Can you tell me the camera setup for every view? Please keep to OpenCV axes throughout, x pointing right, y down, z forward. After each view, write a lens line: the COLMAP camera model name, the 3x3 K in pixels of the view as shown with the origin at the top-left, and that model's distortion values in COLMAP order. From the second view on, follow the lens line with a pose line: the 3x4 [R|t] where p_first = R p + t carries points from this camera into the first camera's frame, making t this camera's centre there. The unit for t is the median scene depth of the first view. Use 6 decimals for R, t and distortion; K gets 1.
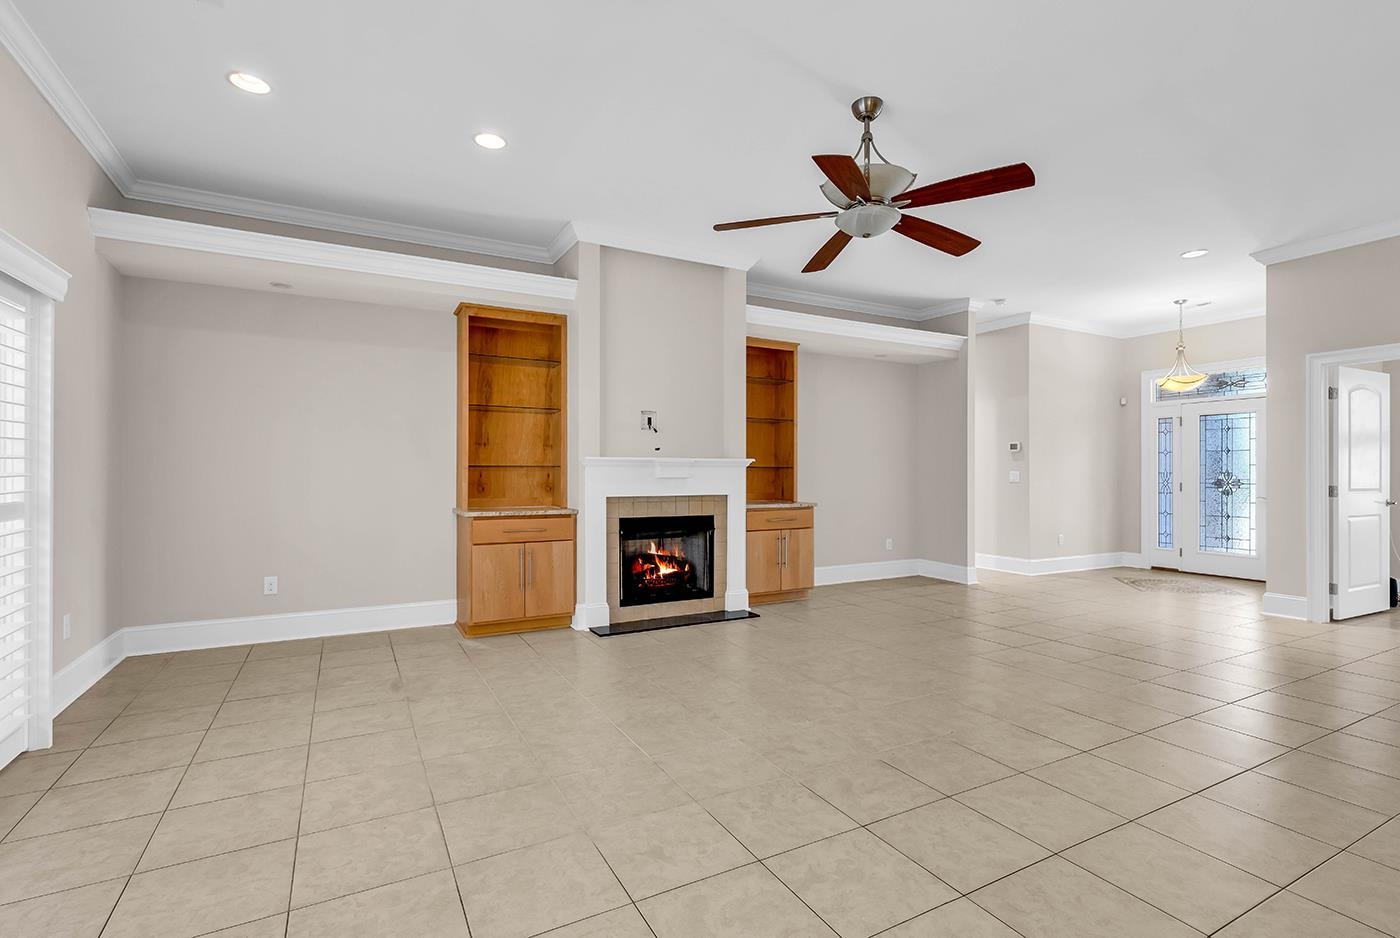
lens RADIAL K [[625.5, 0, 717.2], [0, 625.5, 468.4], [0, 0, 1]] dist [0.002640, -0.000351]
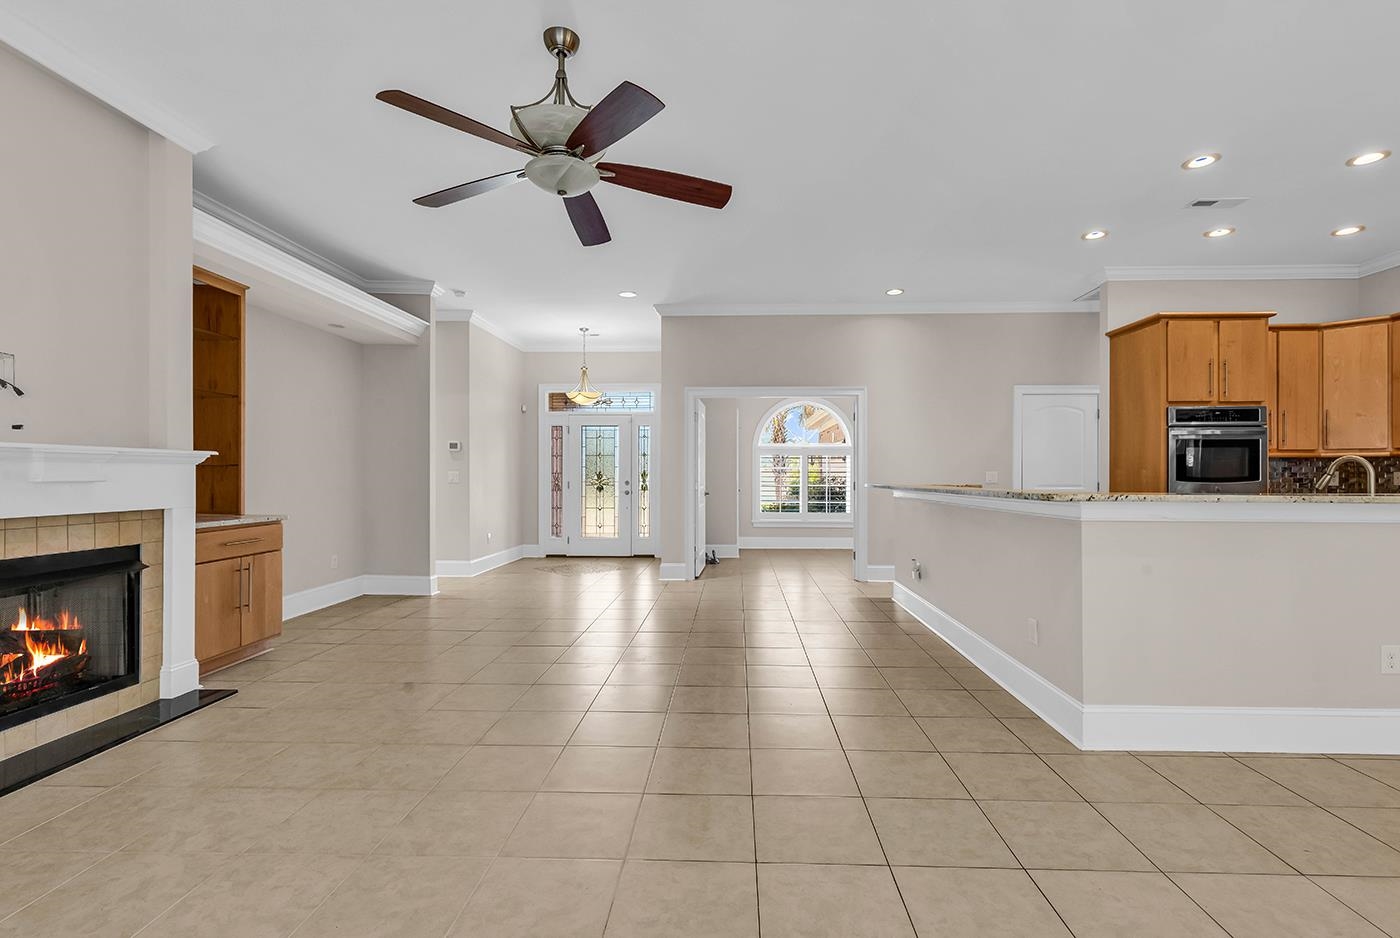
lens RADIAL K [[639.1, 0, 702.3], [0, 639.1, 471.4], [0, 0, 1]] dist [0.009682, -0.002259]
pose [[0.536746, 0.002666, 0.843740, -0.224829], [-0.006602, 0.999978, 0.001041, 0.001348], [-0.843718, -0.006129, 0.536751, 0.214572]]
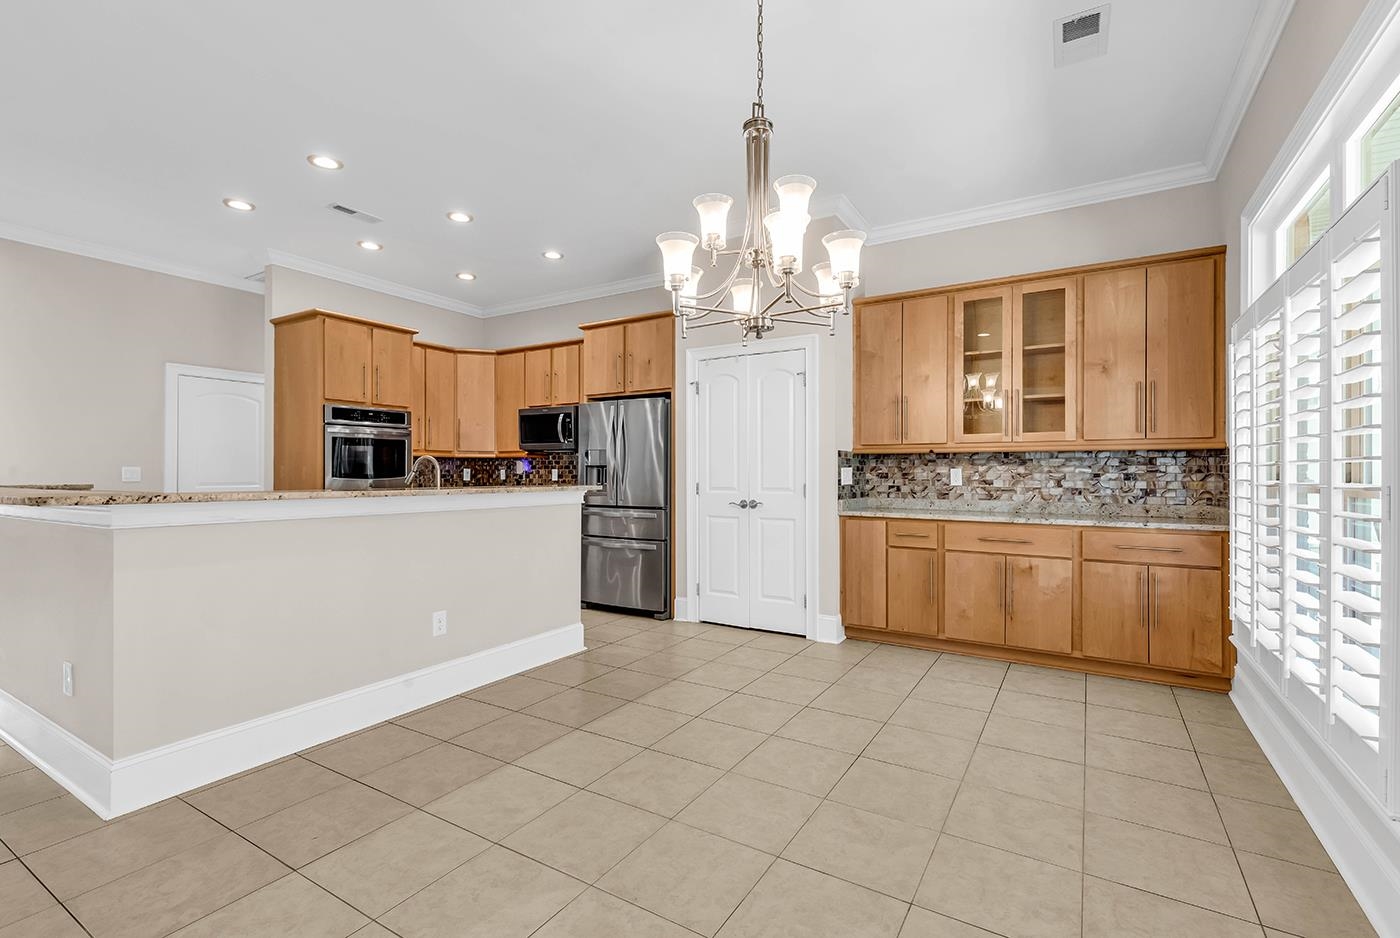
lens RADIAL K [[639.1, 0, 717.9], [0, 639.1, 468.8], [0, 0, 1]] dist [0.009682, -0.002259]
pose [[-0.488334, 0.001802, 0.872655, -0.171555], [-0.009937, 0.999922, -0.007626, 0.000275], [-0.872600, -0.012396, -0.488278, 0.096651]]
